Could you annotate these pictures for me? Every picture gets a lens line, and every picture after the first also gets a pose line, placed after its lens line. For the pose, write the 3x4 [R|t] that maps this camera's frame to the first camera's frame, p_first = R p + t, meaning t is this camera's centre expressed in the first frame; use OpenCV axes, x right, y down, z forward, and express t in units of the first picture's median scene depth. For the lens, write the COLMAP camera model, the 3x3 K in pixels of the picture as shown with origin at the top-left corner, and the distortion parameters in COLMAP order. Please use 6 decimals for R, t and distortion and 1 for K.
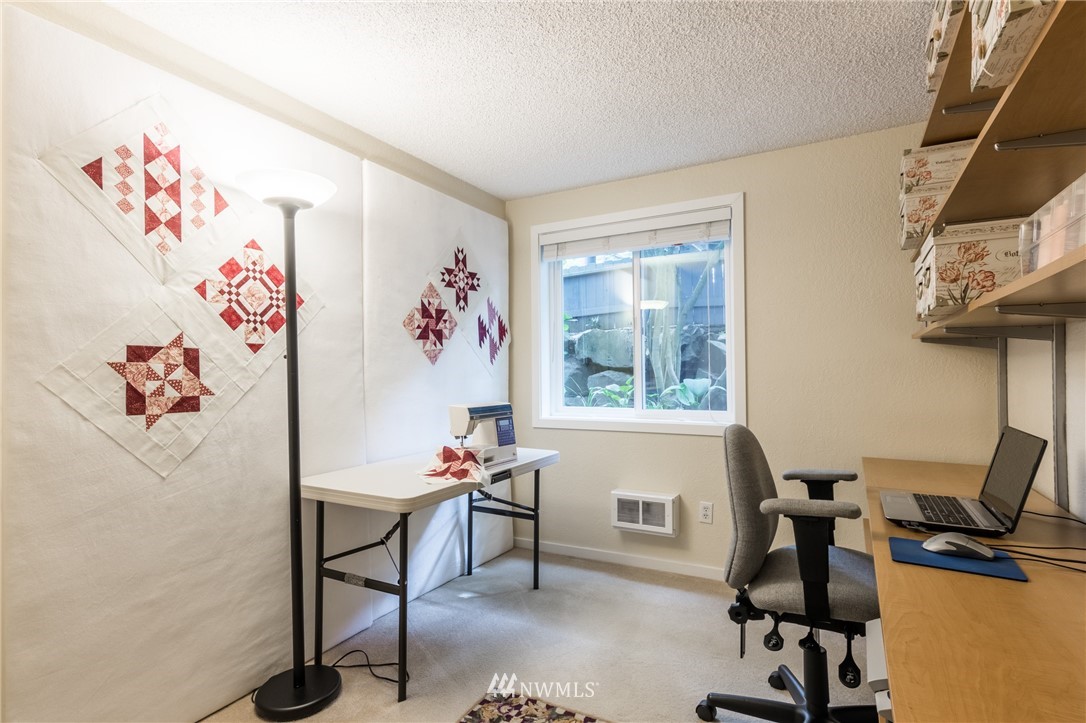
lens RADIAL K [[554.2, 0, 539.4], [0, 554.2, 362.4], [0, 0, 1]] dist [0.003908, 0.001308]
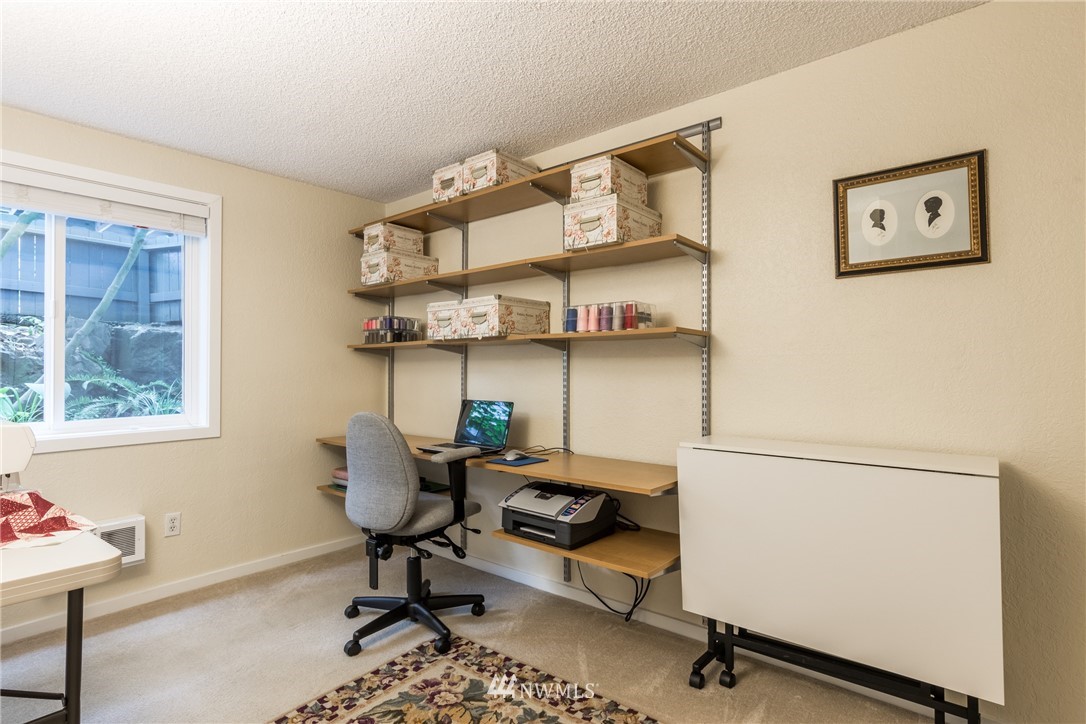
lens RADIAL K [[554.2, 0, 540.8], [0, 554.2, 362.3], [0, 0, 1]] dist [0.003908, 0.001308]
pose [[0.166312, 0.010395, 0.986018, -0.519318], [-0.007363, 0.999930, -0.009300, 0.003345], [-0.986046, -0.005713, 0.166377, 0.239887]]
